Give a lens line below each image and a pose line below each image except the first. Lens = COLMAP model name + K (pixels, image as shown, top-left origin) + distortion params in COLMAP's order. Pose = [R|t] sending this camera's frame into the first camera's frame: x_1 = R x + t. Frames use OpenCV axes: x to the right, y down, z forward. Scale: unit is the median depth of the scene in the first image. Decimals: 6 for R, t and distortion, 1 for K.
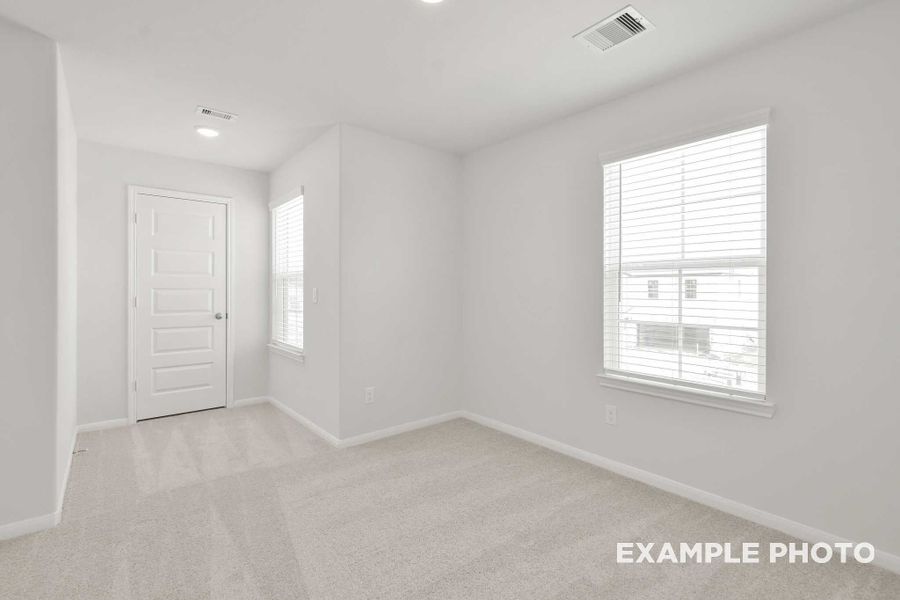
lens RADIAL K [[413.0, 0, 445.6], [0, 413.0, 282.4], [0, 0, 1]] dist [0.022218, 0.000248]
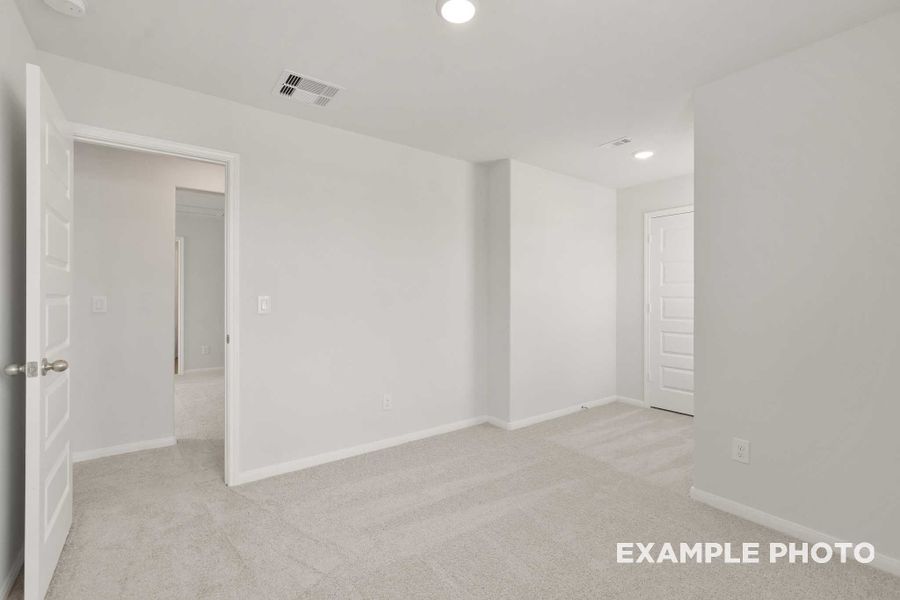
lens RADIAL K [[404.2, 0, 450.0], [0, 404.2, 300.0], [0, 0, 1]] dist [0.002733, 0.000482]
pose [[-0.053044, 0.003202, -0.998587, 0.469252], [0.025424, 0.999675, 0.001855, 0.005838], [0.998268, -0.025289, -0.053108, 0.497466]]
